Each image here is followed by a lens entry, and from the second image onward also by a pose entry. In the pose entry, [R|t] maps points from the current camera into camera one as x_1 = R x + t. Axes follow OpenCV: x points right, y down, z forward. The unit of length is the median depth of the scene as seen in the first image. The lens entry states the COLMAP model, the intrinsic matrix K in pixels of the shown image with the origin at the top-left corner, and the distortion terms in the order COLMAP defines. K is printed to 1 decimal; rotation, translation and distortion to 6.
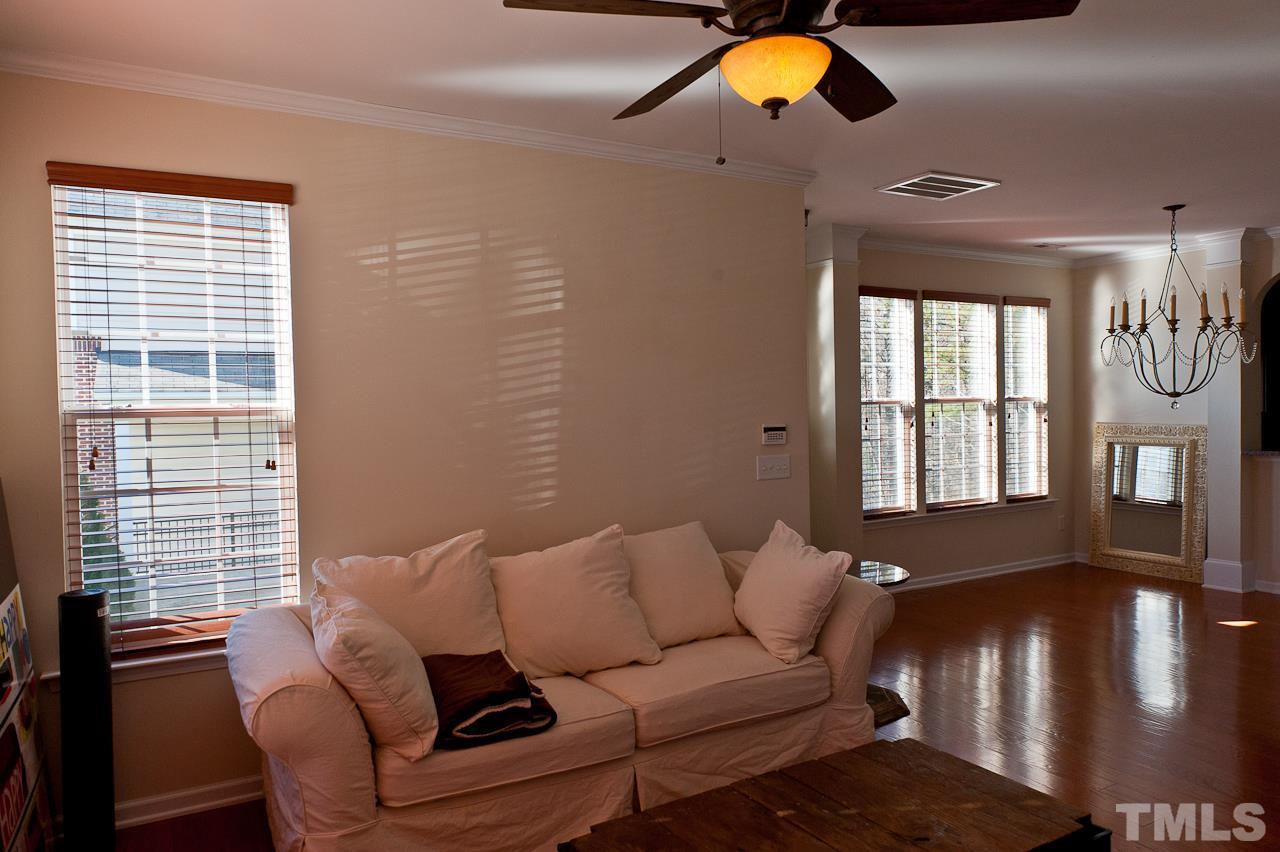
lens RADIAL K [[862.1, 0, 636.3], [0, 862.1, 431.9], [0, 0, 1]] dist [0.006863, -0.007002]
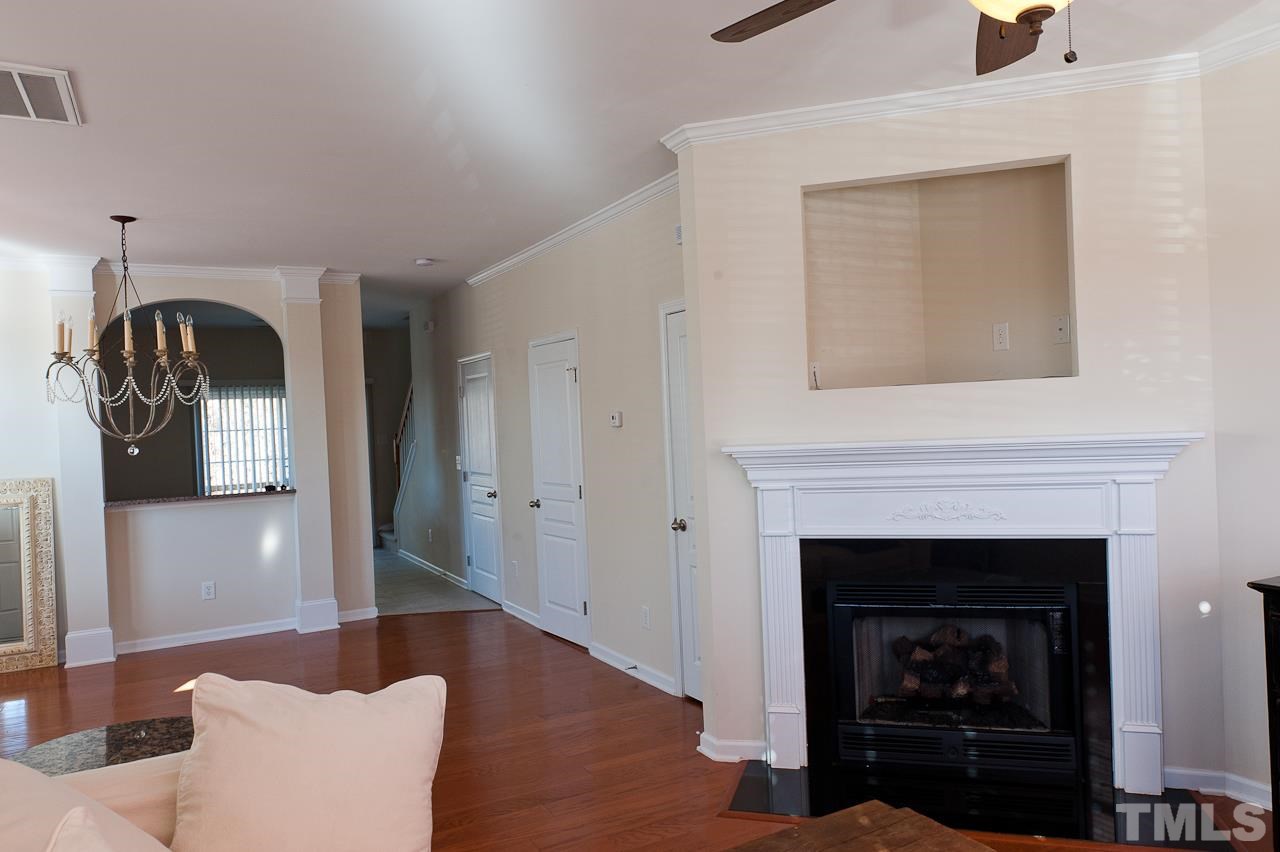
lens RADIAL K [[862.1, 0, 636.3], [0, 862.1, 431.9], [0, 0, 1]] dist [0.006863, -0.007002]
pose [[0.003026, 0.006529, 0.999974, -0.136777], [0.065130, 0.997854, -0.006712, -0.006751], [-0.997872, 0.065149, 0.002594, 0.302995]]
